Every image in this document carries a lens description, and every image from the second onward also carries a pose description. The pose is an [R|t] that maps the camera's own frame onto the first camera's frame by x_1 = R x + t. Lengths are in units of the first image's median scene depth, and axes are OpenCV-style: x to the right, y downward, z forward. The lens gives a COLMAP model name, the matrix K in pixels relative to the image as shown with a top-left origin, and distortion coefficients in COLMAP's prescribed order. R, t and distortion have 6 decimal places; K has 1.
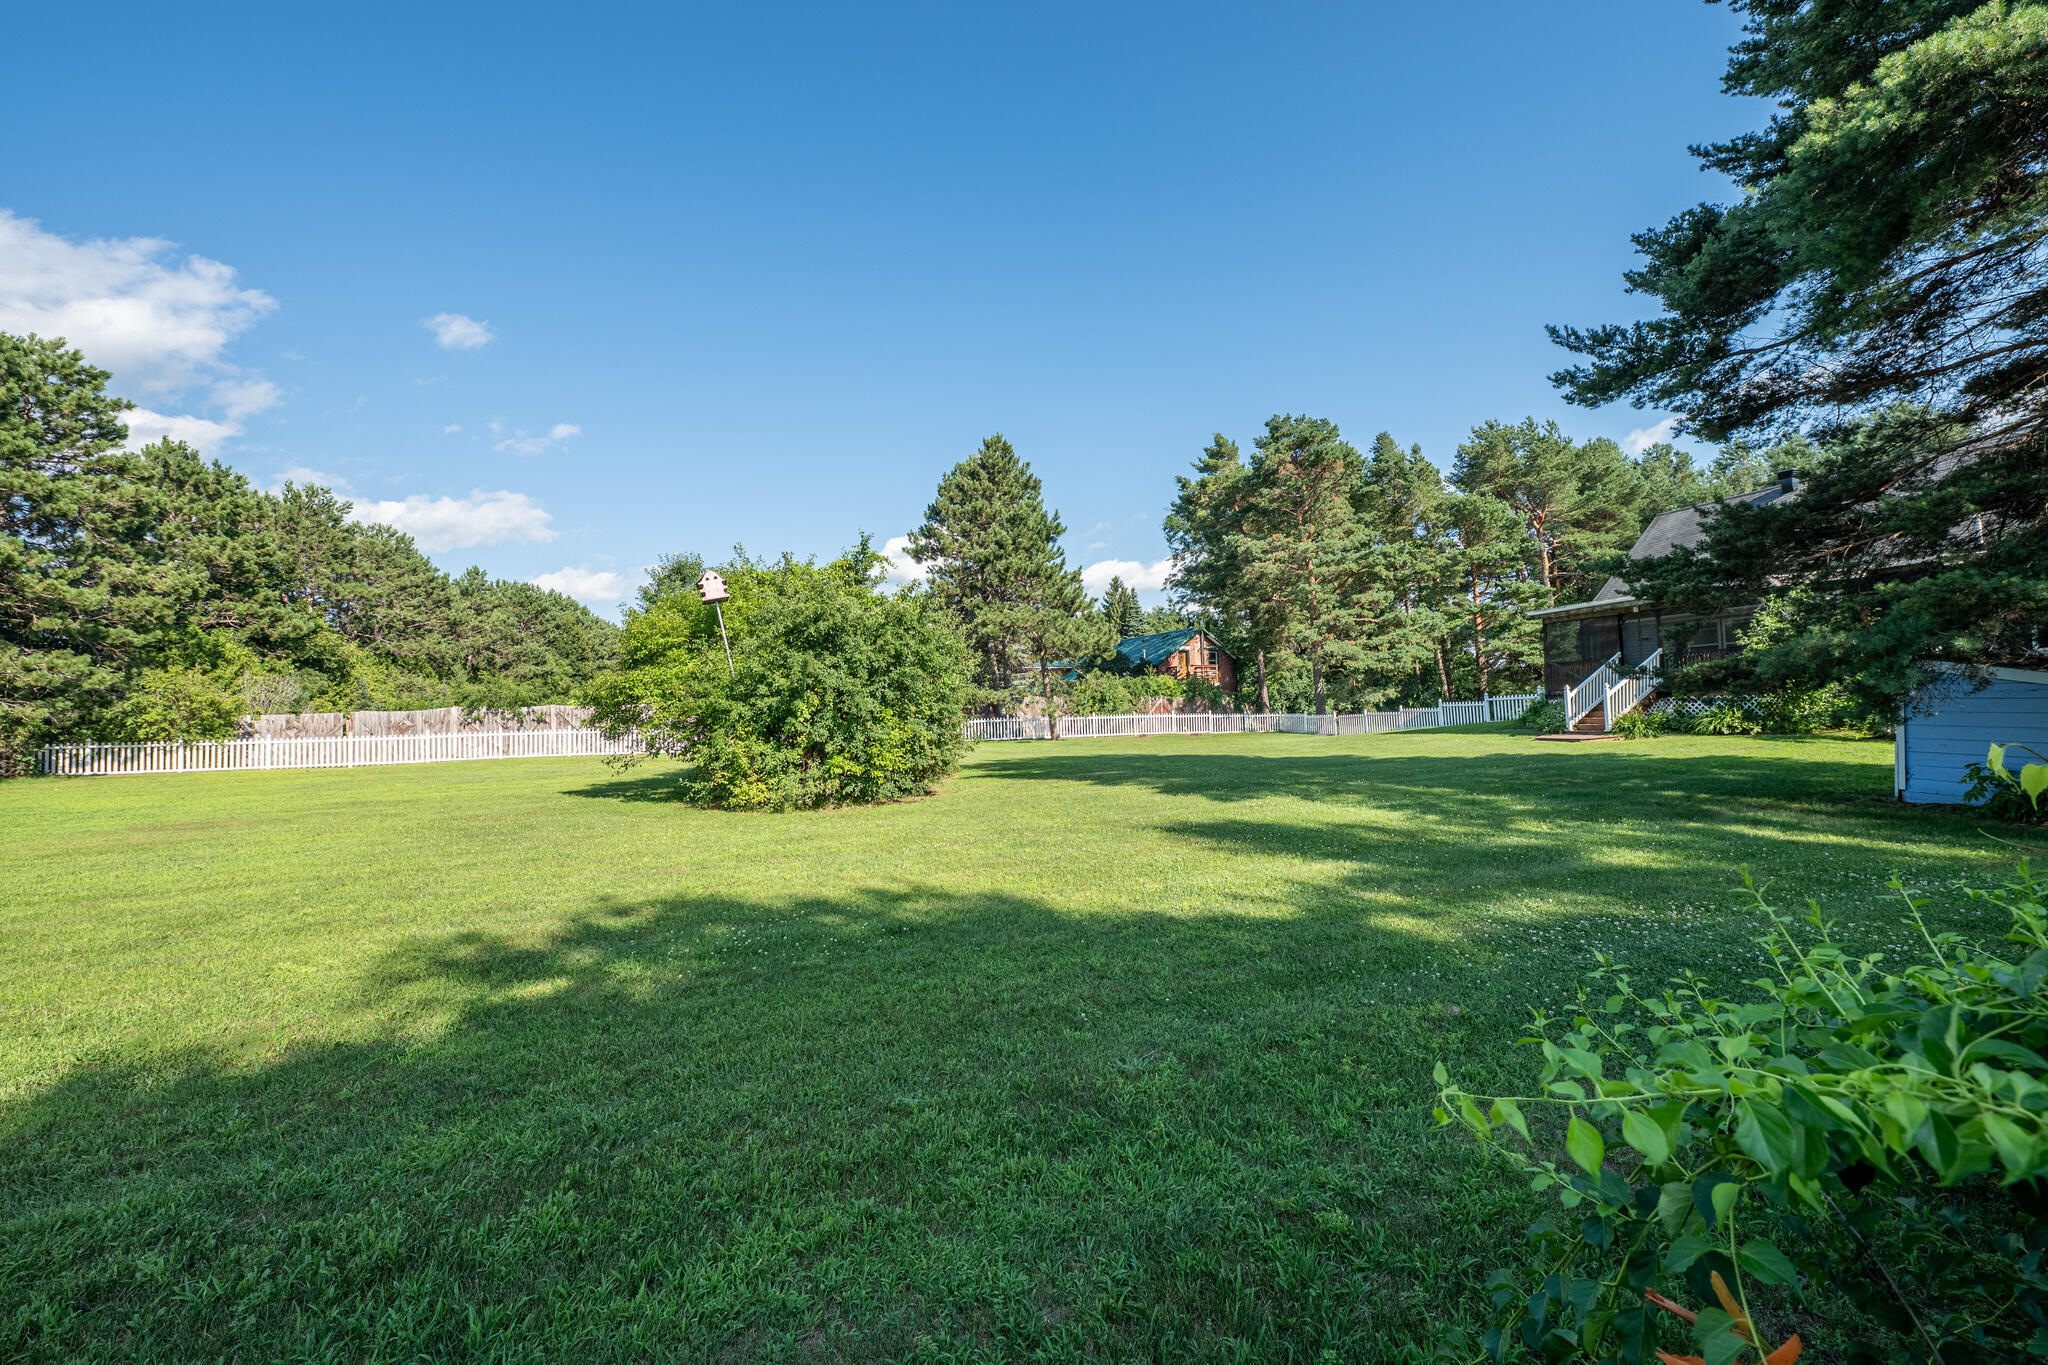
lens RADIAL K [[810.8, 0, 1024.8], [0, 810.8, 689.4], [0, 0, 1]] dist [-0.002291, -0.000523]
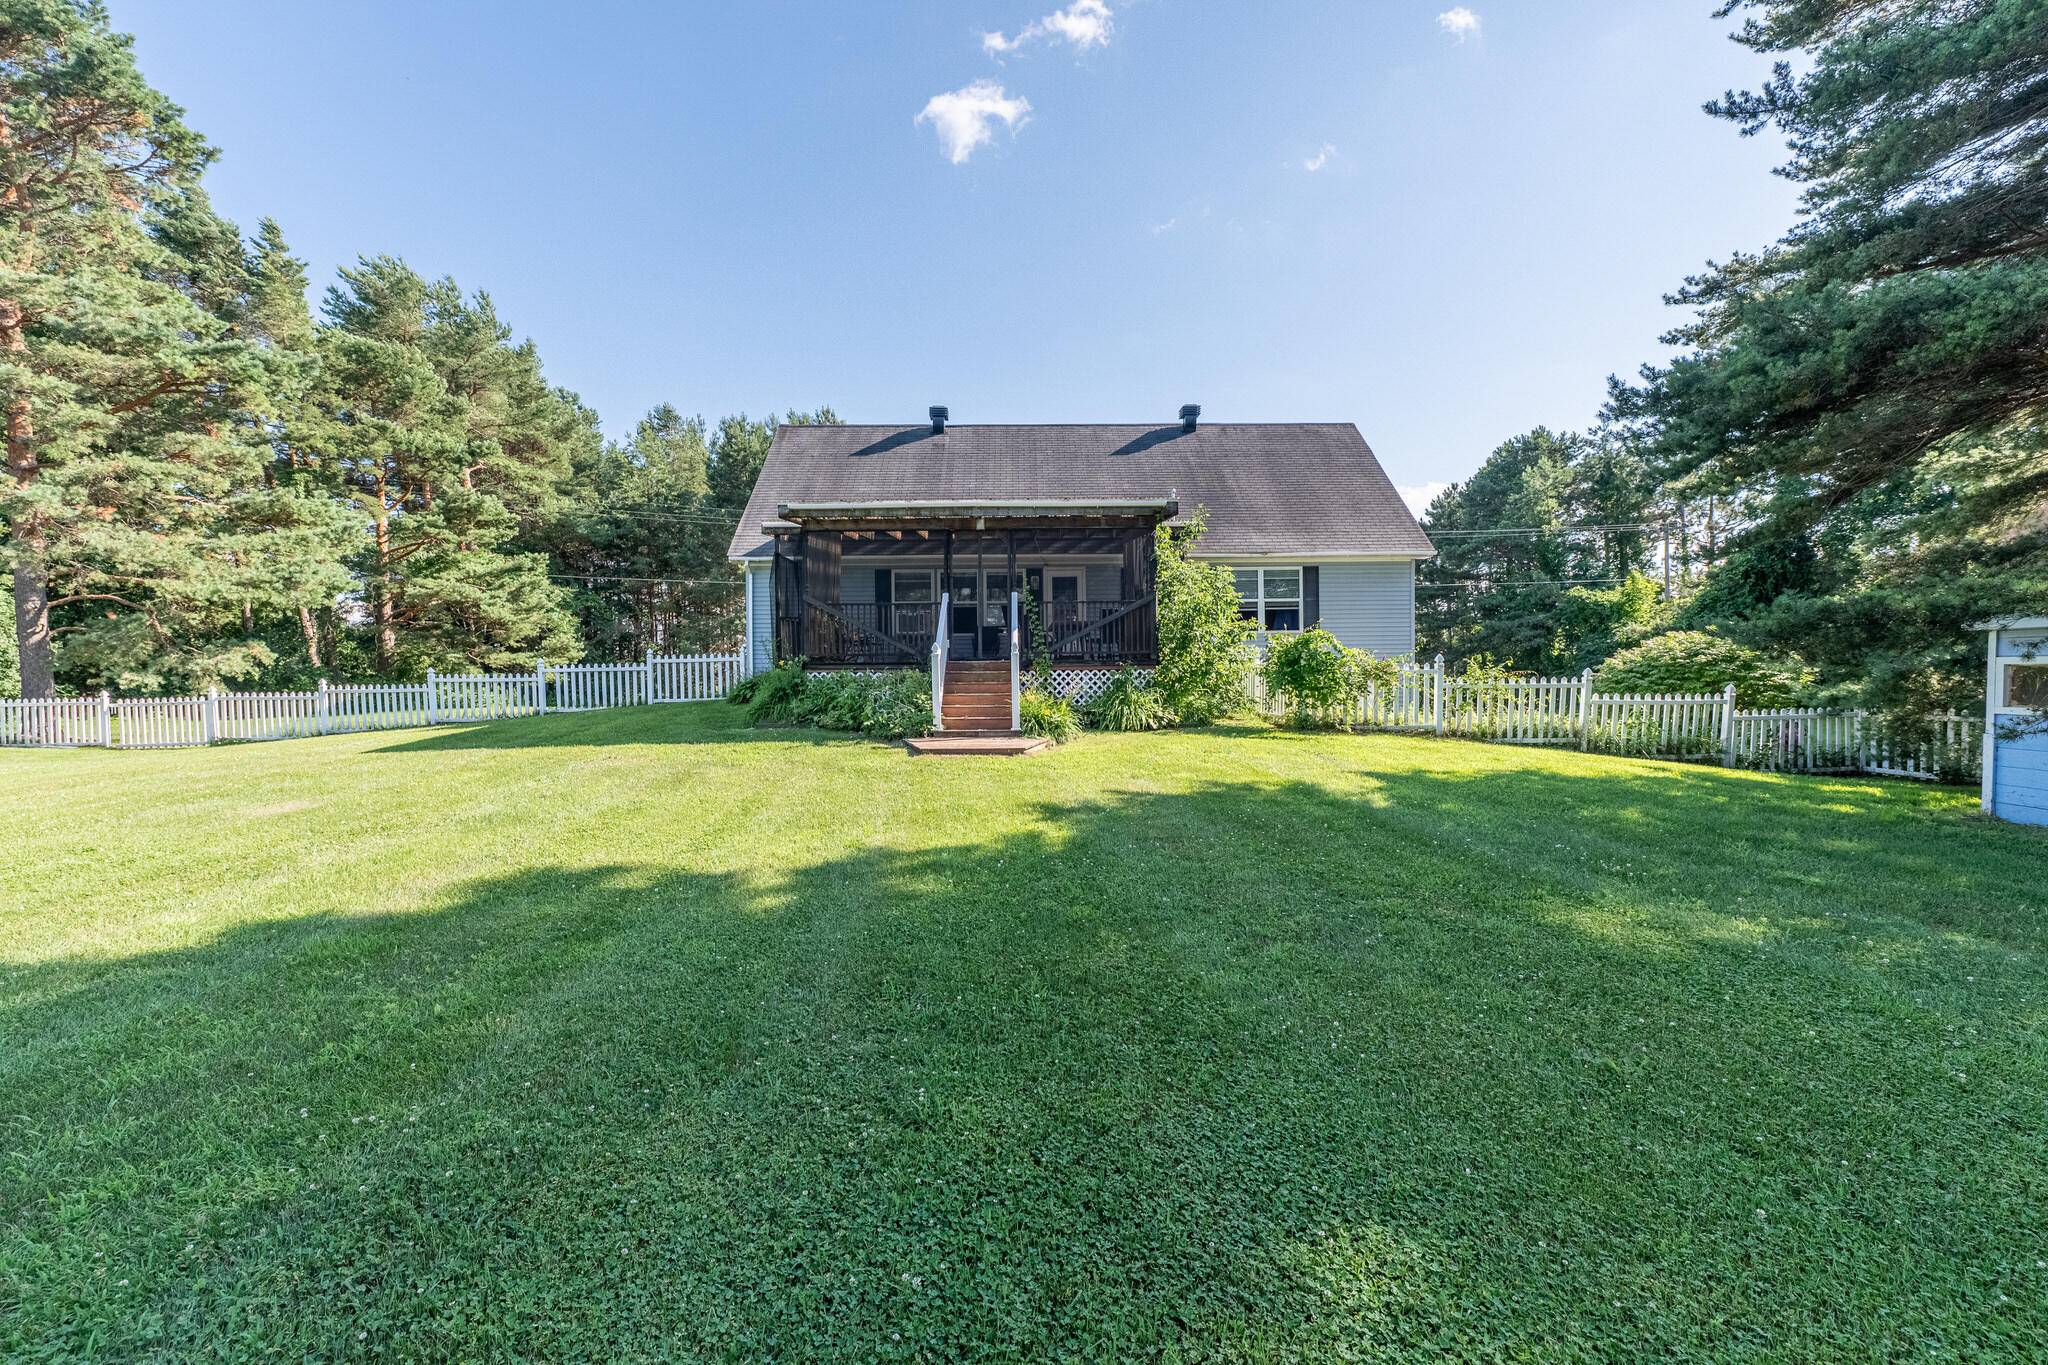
lens RADIAL K [[810.8, 0, 1025.1], [0, 810.8, 689.2], [0, 0, 1]] dist [-0.002291, -0.000523]
pose [[0.247757, 0.010141, 0.968769, 0.090563], [-0.030158, 0.999541, -0.002751, 0.012581], [-0.968353, -0.028534, 0.247949, 0.428748]]
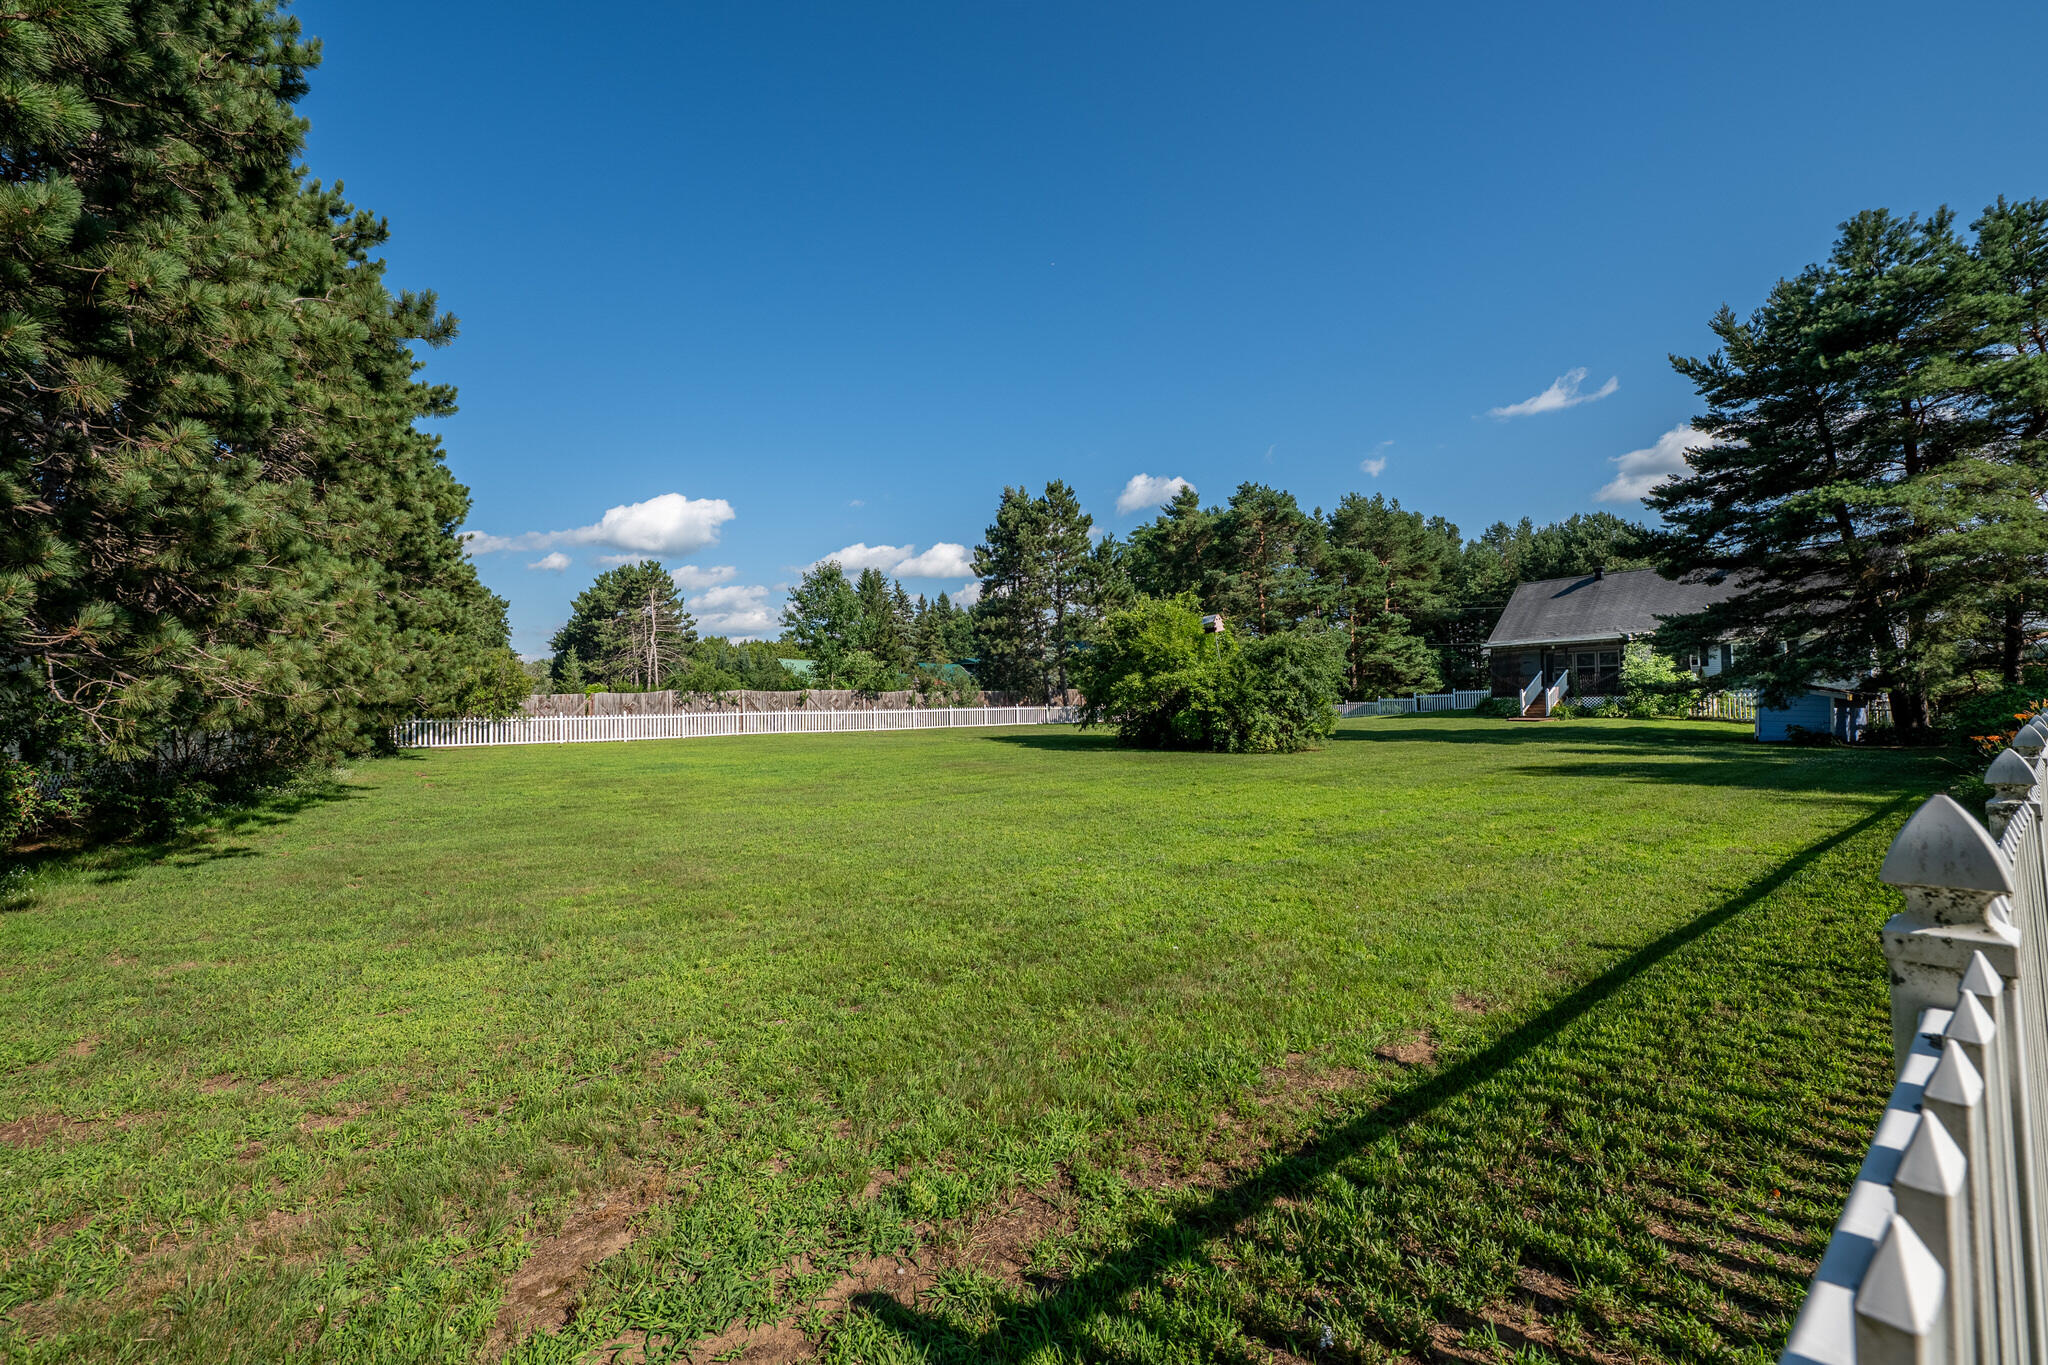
lens RADIAL K [[810.8, 0, 1021.4], [0, 810.8, 692.8], [0, 0, 1]] dist [-0.002291, -0.000523]
pose [[0.953902, 0.016704, 0.299653, -0.458462], [-0.019587, 0.999786, 0.006619, 0.006556], [-0.299479, -0.012184, 0.954025, -0.170079]]
